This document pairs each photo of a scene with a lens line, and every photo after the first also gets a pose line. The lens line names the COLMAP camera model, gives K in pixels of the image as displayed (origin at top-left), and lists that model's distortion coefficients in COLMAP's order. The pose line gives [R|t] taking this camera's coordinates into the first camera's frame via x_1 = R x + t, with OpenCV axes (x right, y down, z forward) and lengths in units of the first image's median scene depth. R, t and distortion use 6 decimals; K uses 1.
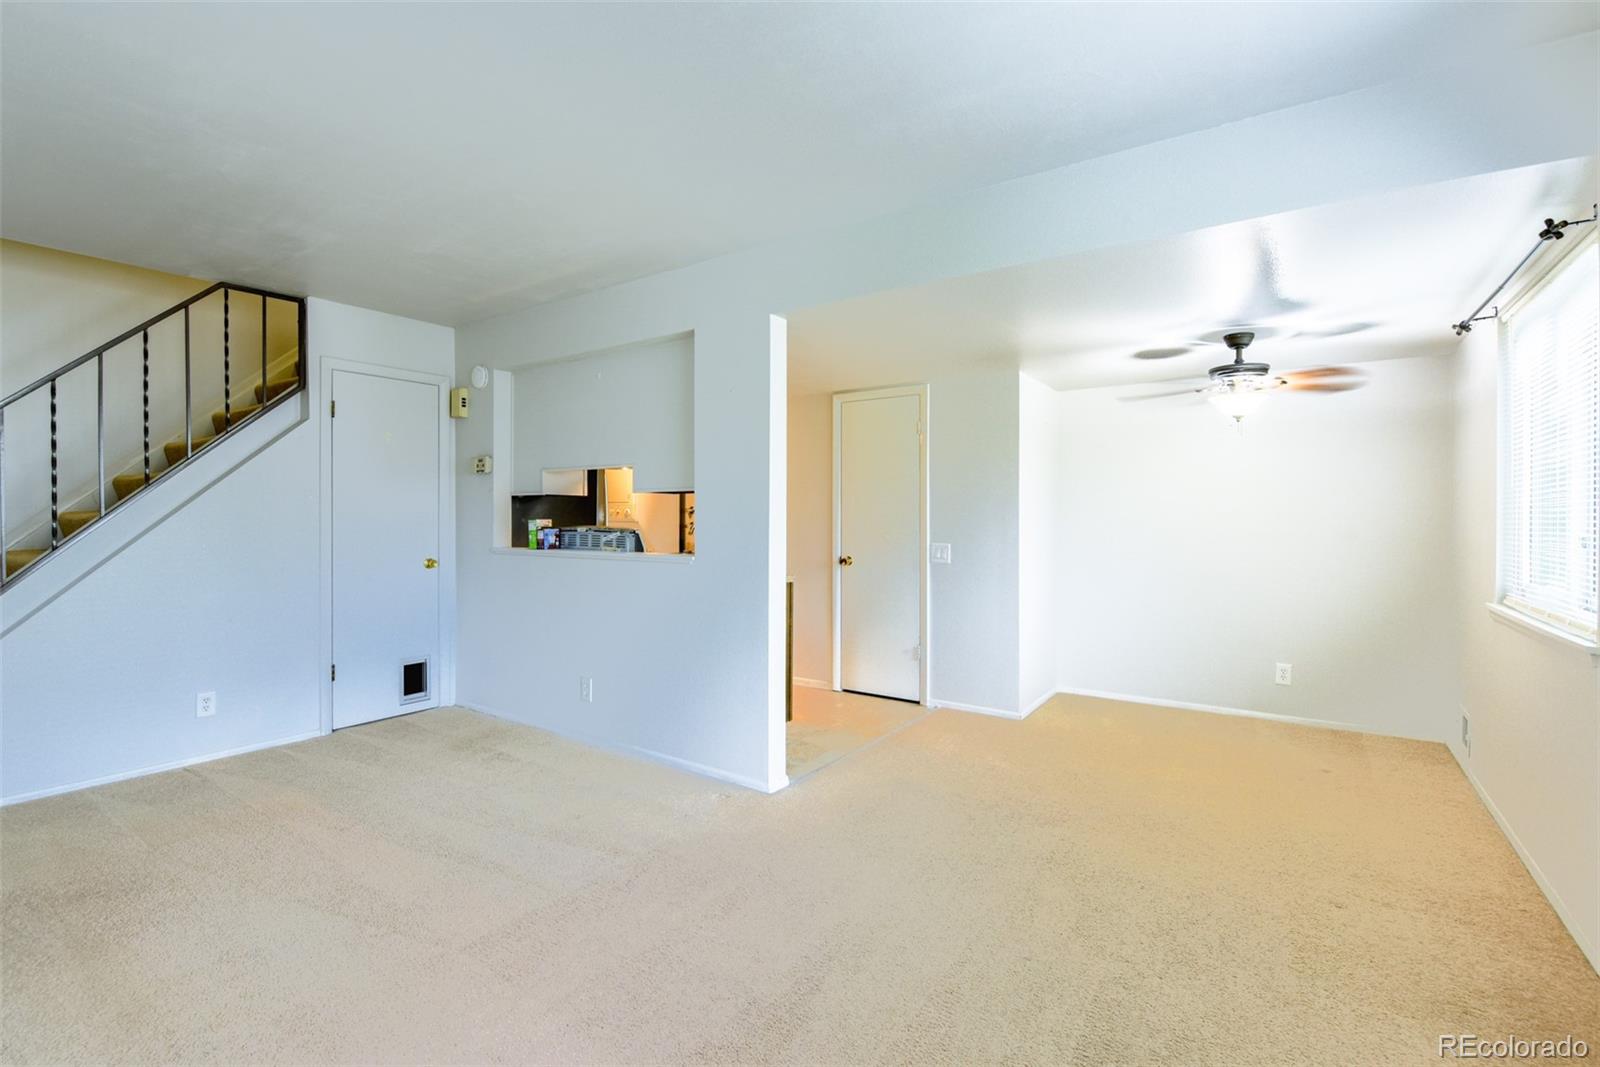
lens RADIAL K [[723.4, 0, 798.4], [0, 723.4, 519.9], [0, 0, 1]] dist [-0.002153, -0.000142]
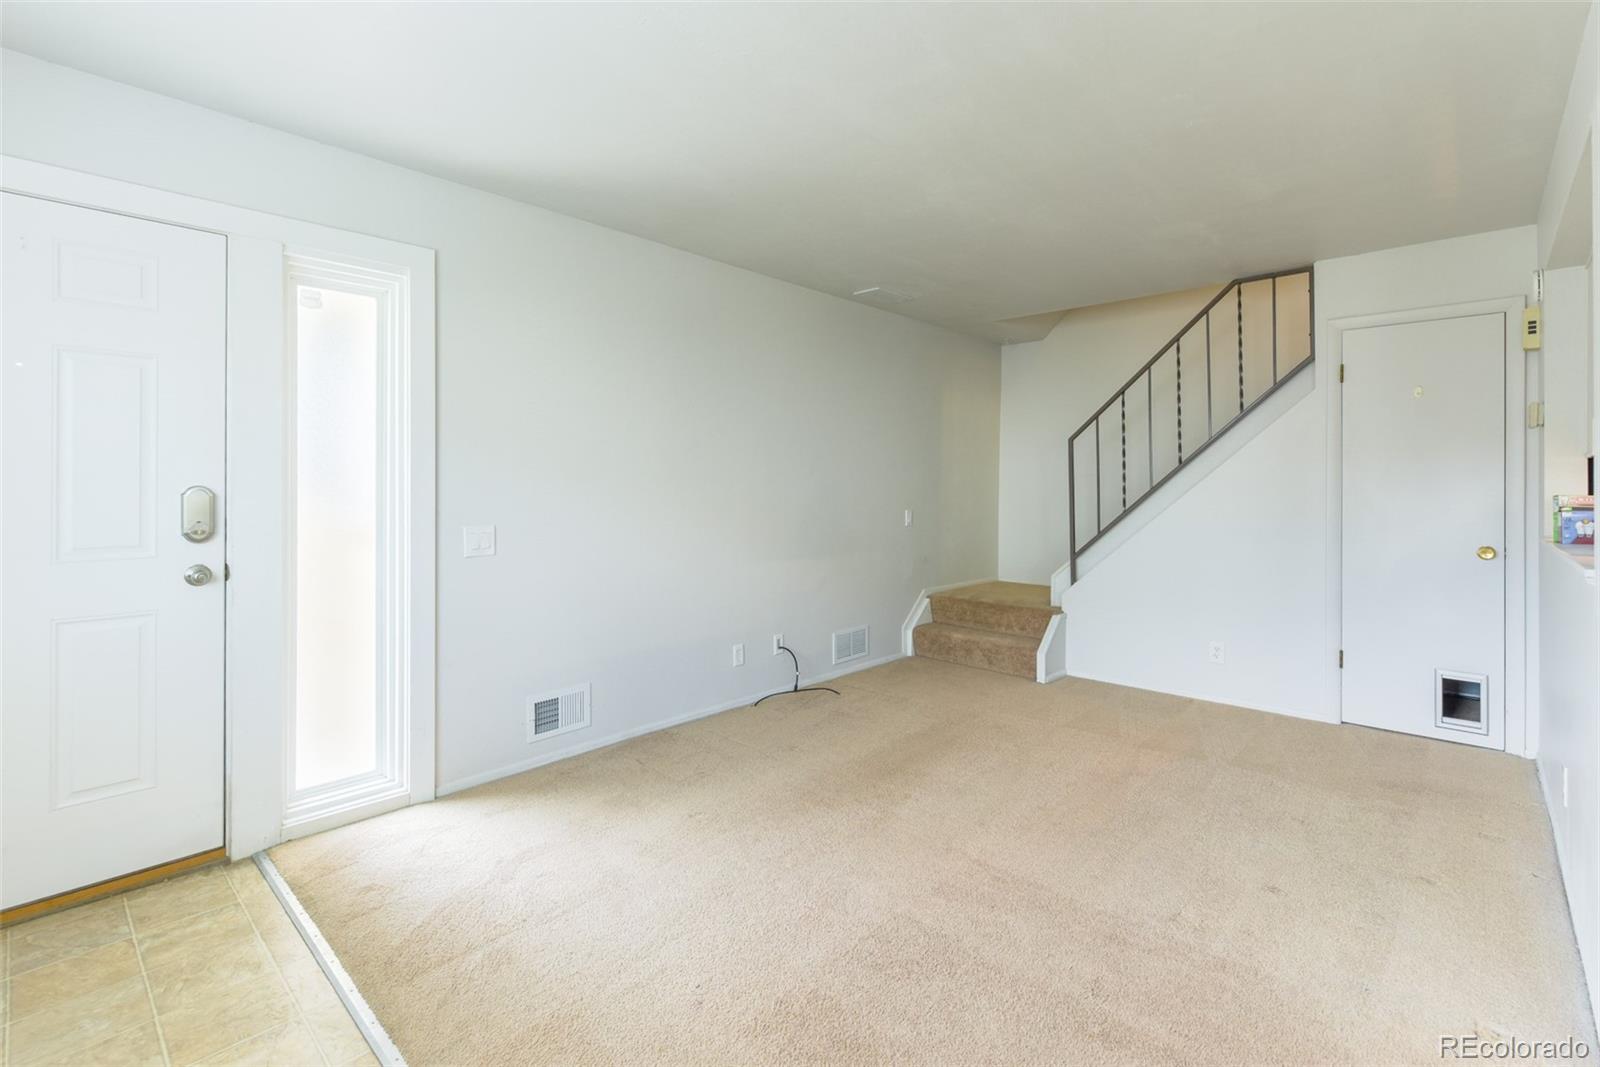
lens RADIAL K [[723.4, 0, 791.0], [0, 723.4, 482.6], [0, 0, 1]] dist [-0.002153, -0.000142]
pose [[-0.148830, -0.002535, -0.988860, 0.426126], [-0.003661, 0.999991, -0.002012, -0.010487], [0.988856, 0.003321, -0.148838, 0.504269]]
